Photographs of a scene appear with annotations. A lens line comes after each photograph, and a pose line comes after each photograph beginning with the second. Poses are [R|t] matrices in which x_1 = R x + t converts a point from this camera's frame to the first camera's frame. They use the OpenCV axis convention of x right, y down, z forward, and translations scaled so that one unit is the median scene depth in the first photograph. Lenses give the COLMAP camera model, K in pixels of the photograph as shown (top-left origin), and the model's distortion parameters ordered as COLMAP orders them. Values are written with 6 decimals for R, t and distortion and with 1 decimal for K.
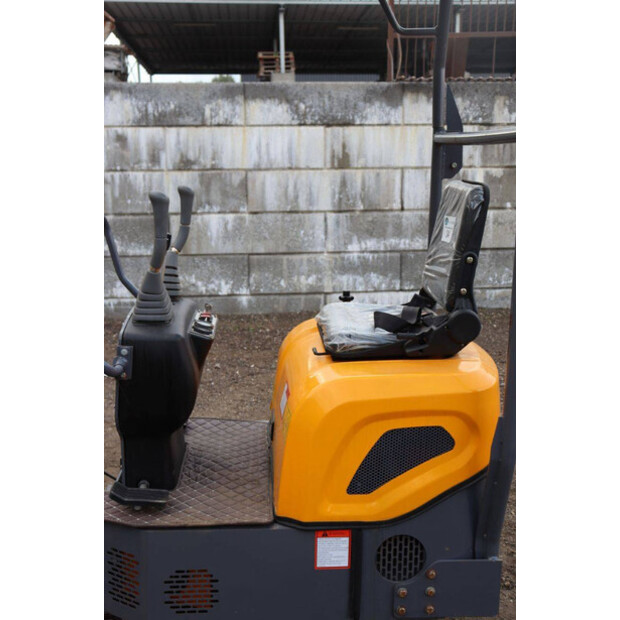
lens RADIAL K [[735.4, 0, 310.0], [0, 735.4, 310.0], [0, 0, 1]] dist [-0.061732, 0.298356]
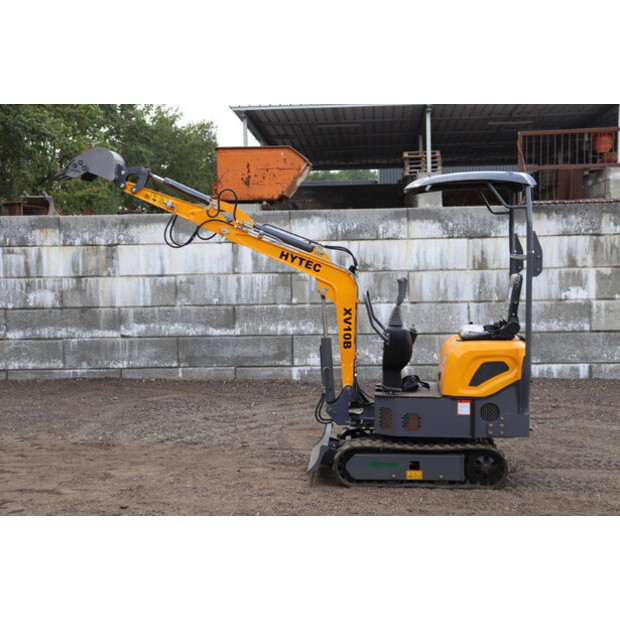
lens RADIAL K [[929.0, 0, 310.0], [0, 929.0, 310.0], [0, 0, 1]] dist [0.095999, 0.118981]
pose [[0.987592, -0.000314, -0.157043, 0.002958], [-0.022770, 0.989145, -0.145168, 0.132406], [0.155384, 0.146943, 0.976864, -0.688025]]
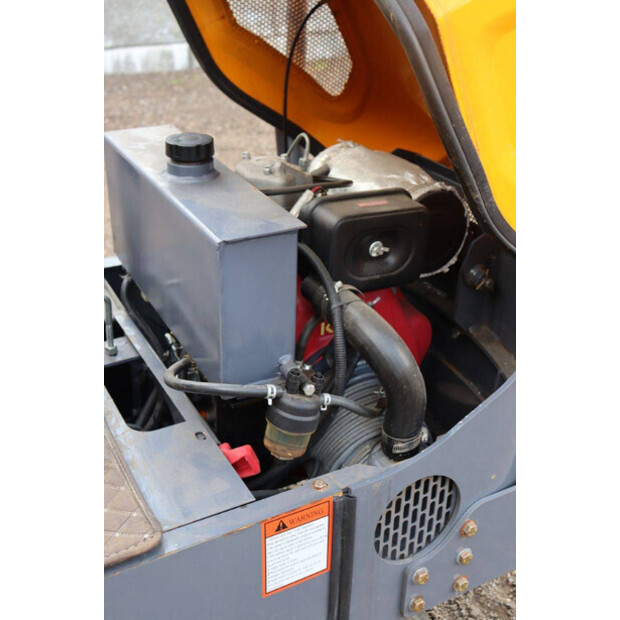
lens RADIAL K [[799.8, 0, 317.4], [0, 799.8, 310.9], [0, 0, 1]] dist [-0.006863, 0.290269]
pose [[0.903953, -0.183828, 0.386103, -0.033274], [0.074257, 0.956648, 0.281620, 0.013239], [-0.421134, -0.225901, 0.878416, 0.162380]]
